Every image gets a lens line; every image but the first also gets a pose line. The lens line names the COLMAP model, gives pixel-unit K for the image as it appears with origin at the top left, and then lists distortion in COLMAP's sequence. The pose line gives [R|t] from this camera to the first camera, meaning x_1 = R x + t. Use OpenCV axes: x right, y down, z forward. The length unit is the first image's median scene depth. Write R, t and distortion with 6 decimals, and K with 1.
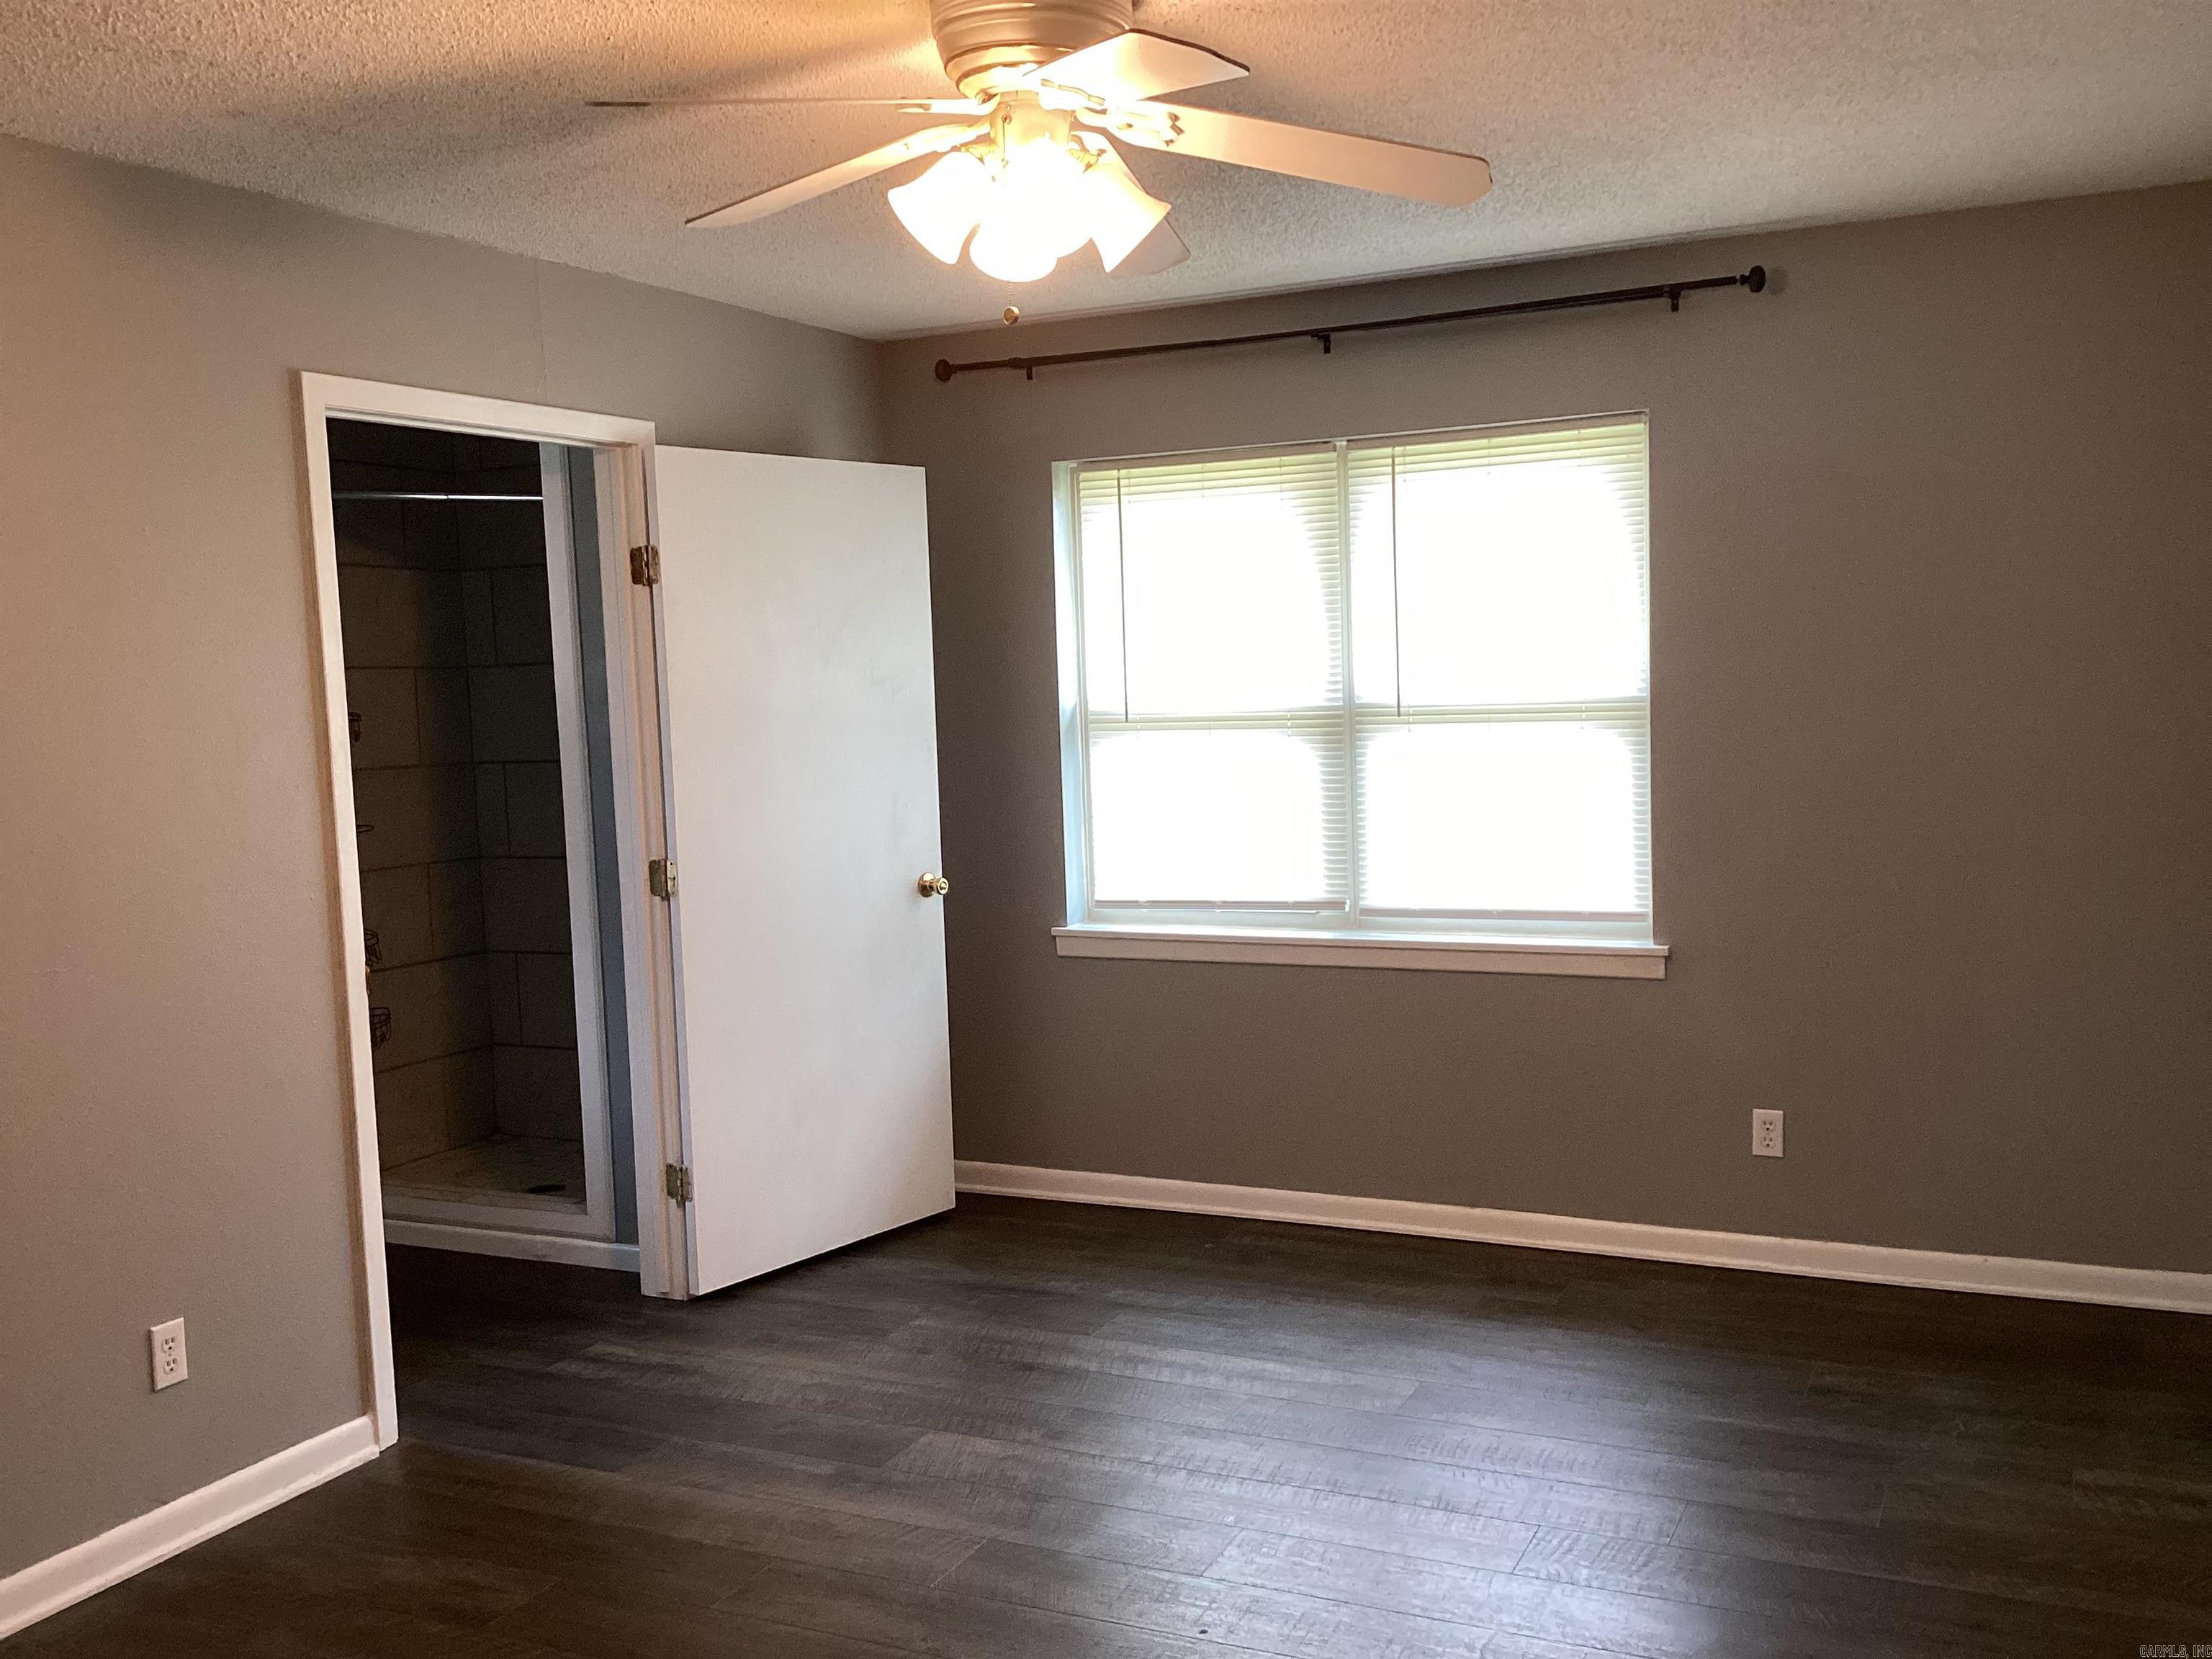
lens RADIAL K [[1996.5, 0, 1100.1], [0, 1996.5, 820.7], [0, 0, 1]] dist [0.051173, -0.137802]
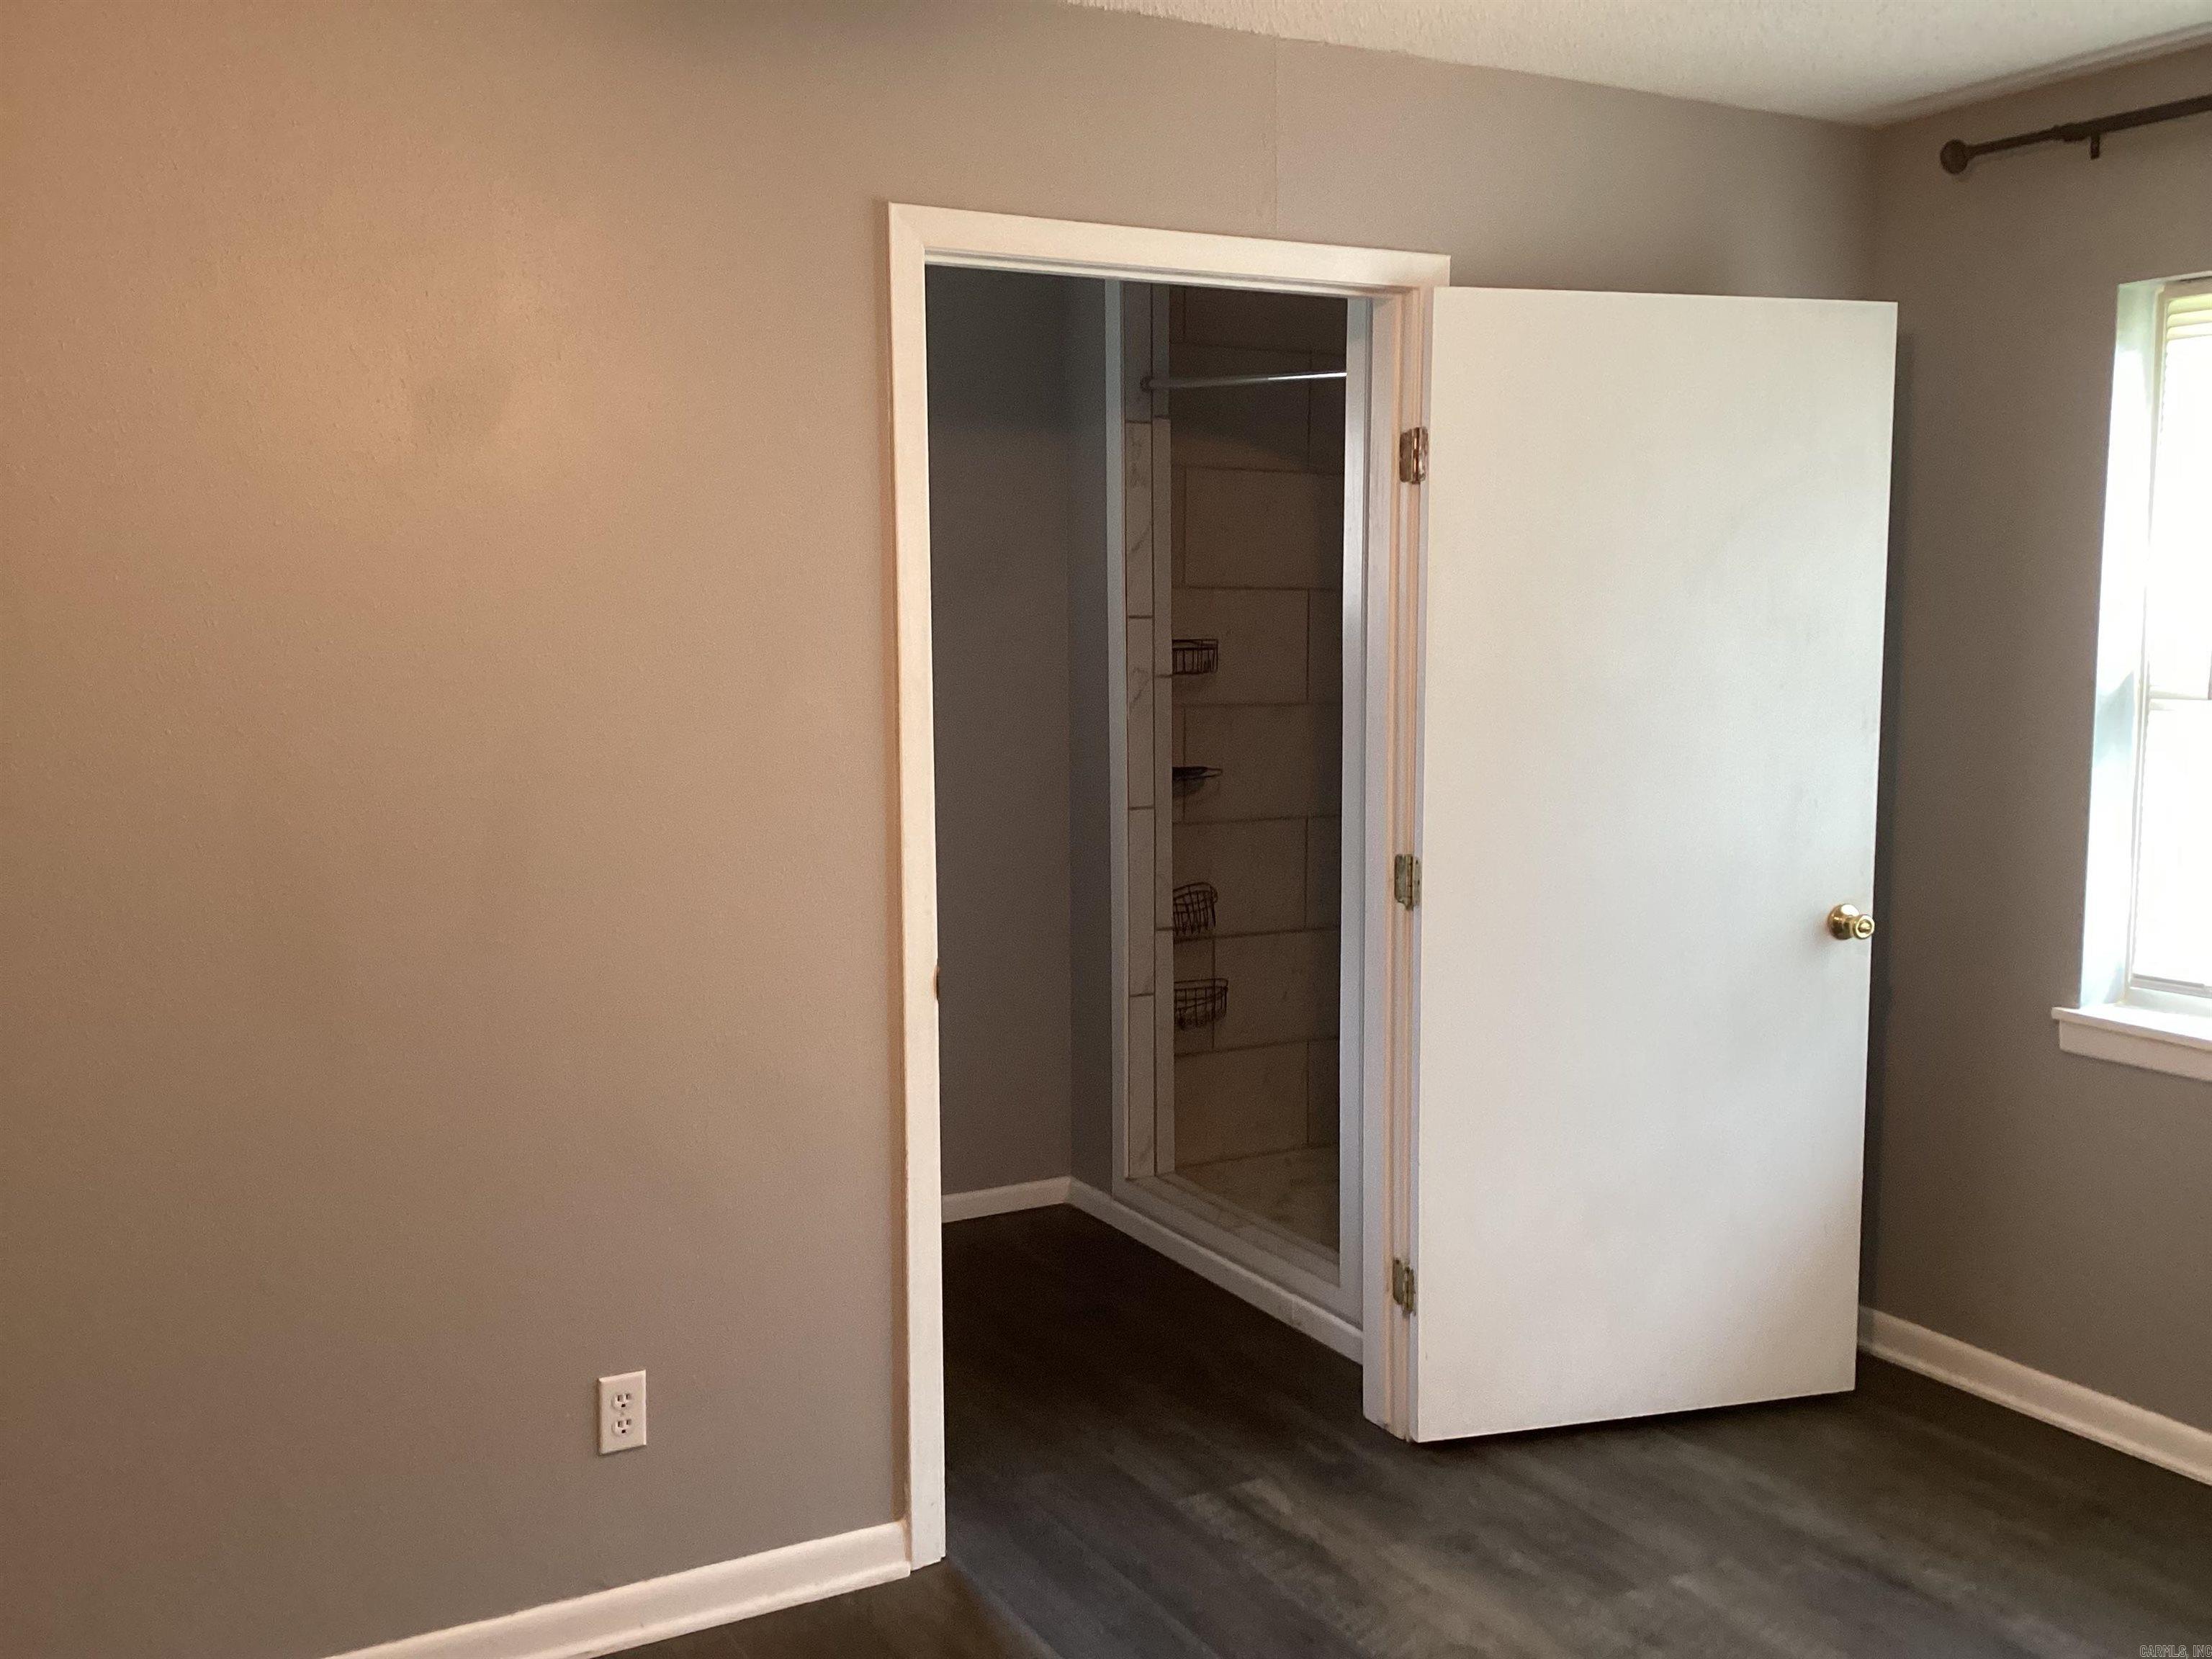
lens RADIAL K [[1953.0, 0, 1109.5], [0, 1953.0, 830.6], [0, 0, 1]] dist [0.103723, -0.191429]
pose [[0.809374, 0.092234, -0.580005, 0.112095], [-0.066290, 0.995627, 0.065824, -0.030235], [0.583540, -0.014828, 0.811949, 0.343720]]
